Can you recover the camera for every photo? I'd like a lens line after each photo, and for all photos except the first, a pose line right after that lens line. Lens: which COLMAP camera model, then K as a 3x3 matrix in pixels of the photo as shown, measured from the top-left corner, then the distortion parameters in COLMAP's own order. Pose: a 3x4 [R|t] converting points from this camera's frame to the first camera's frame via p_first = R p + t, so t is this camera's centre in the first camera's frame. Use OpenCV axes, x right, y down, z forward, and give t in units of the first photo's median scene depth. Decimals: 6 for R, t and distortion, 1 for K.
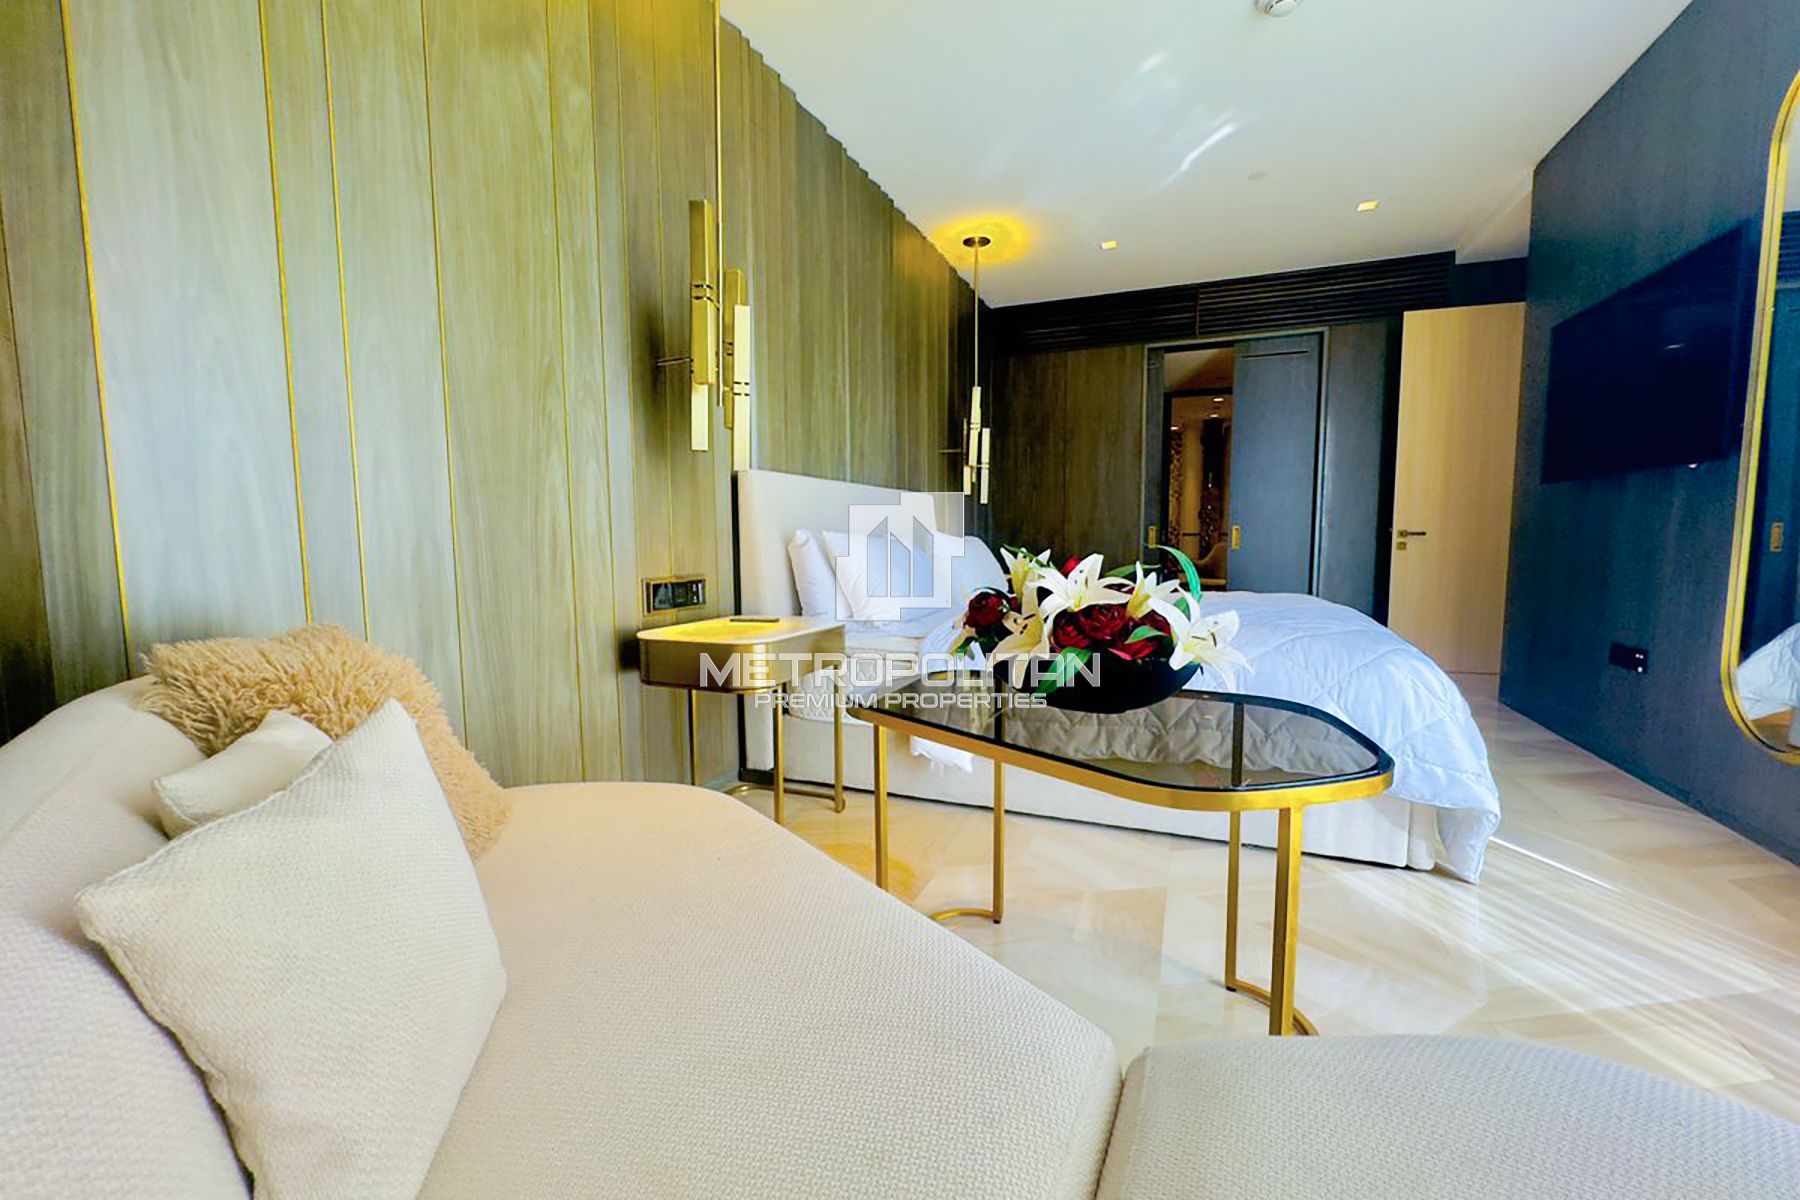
lens RADIAL K [[714.8, 0, 900.0], [0, 714.8, 600.0], [0, 0, 1]] dist [-0.003776, 0.000449]
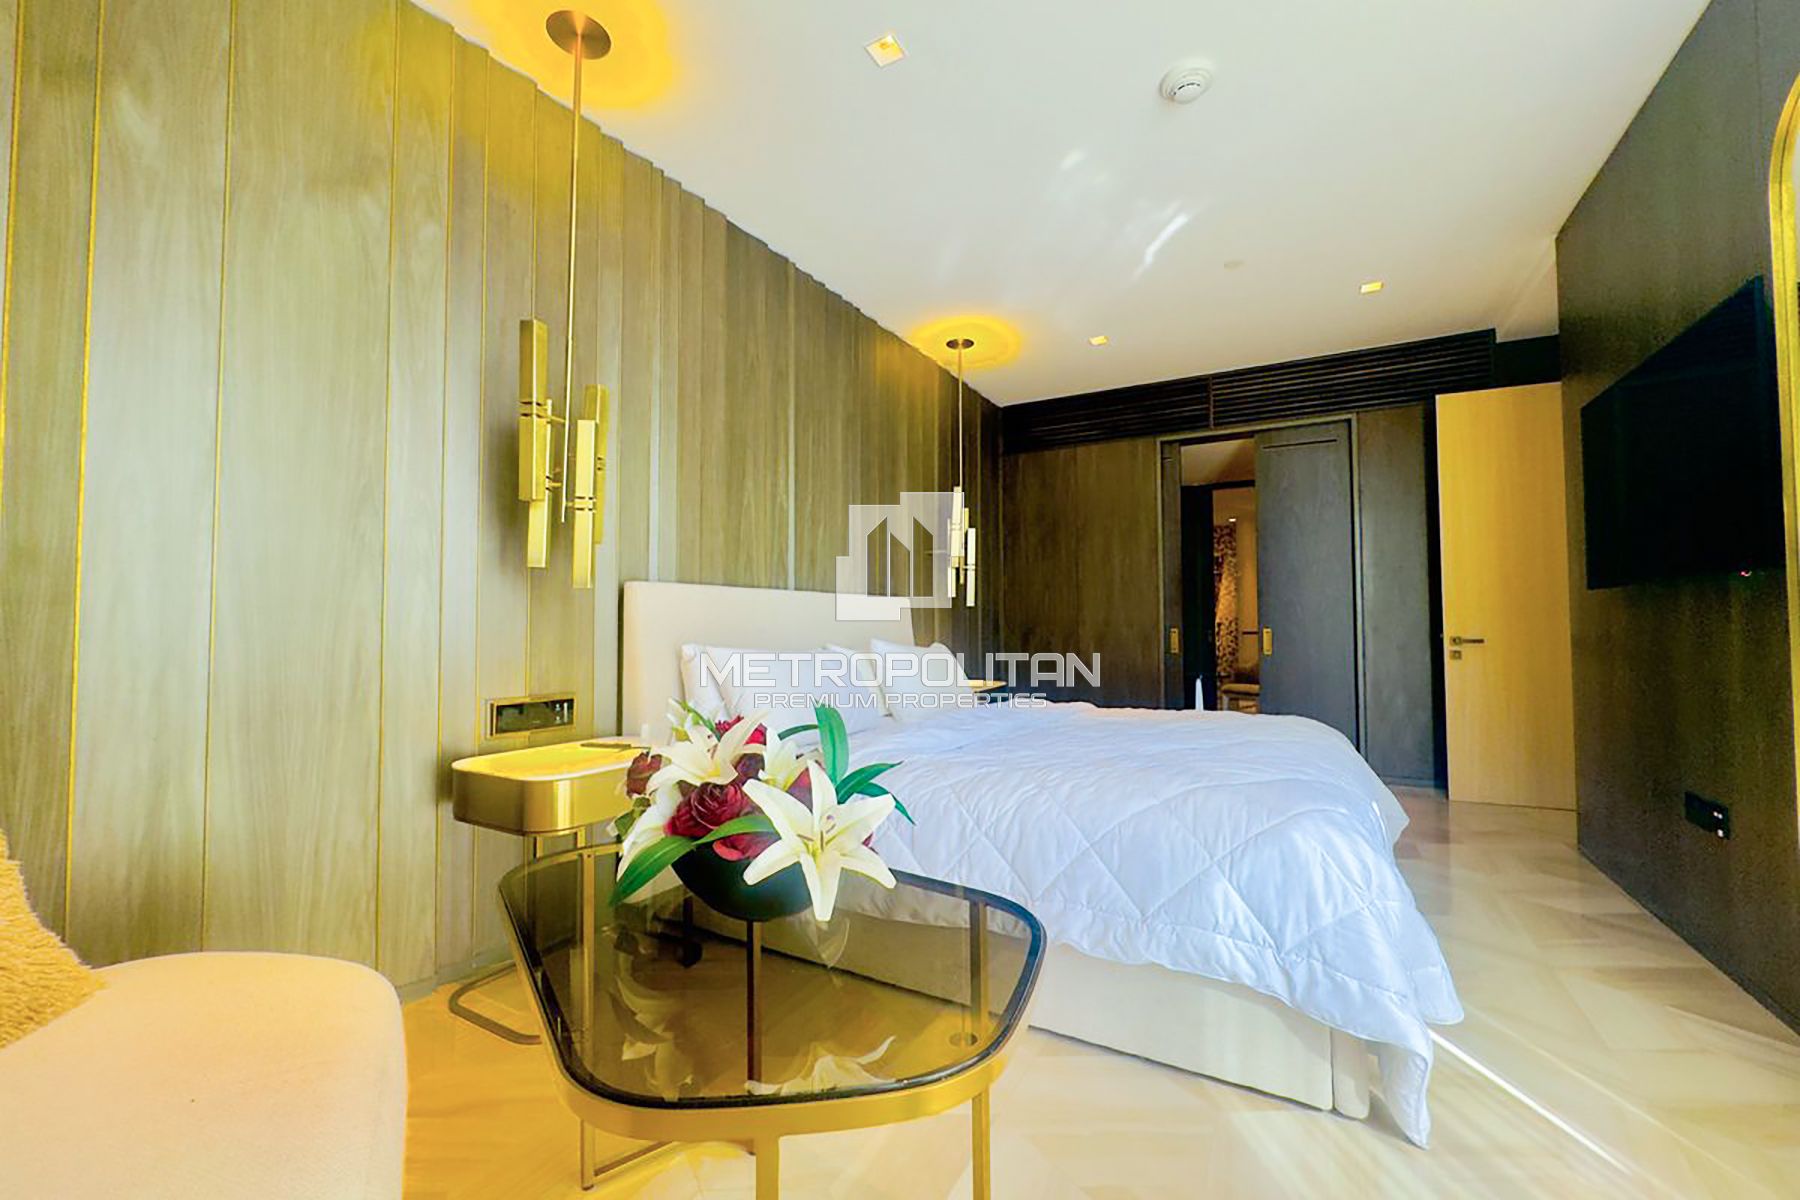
lens RADIAL K [[719.1, 0, 900.0], [0, 719.1, 600.0], [0, 0, 1]] dist [-0.002828, -0.000190]
pose [[0.992217, -0.000924, -0.124514, 0.207856], [-0.014647, 0.992164, -0.124081, -0.035182], [0.123653, 0.124939, 0.984429, 0.078251]]
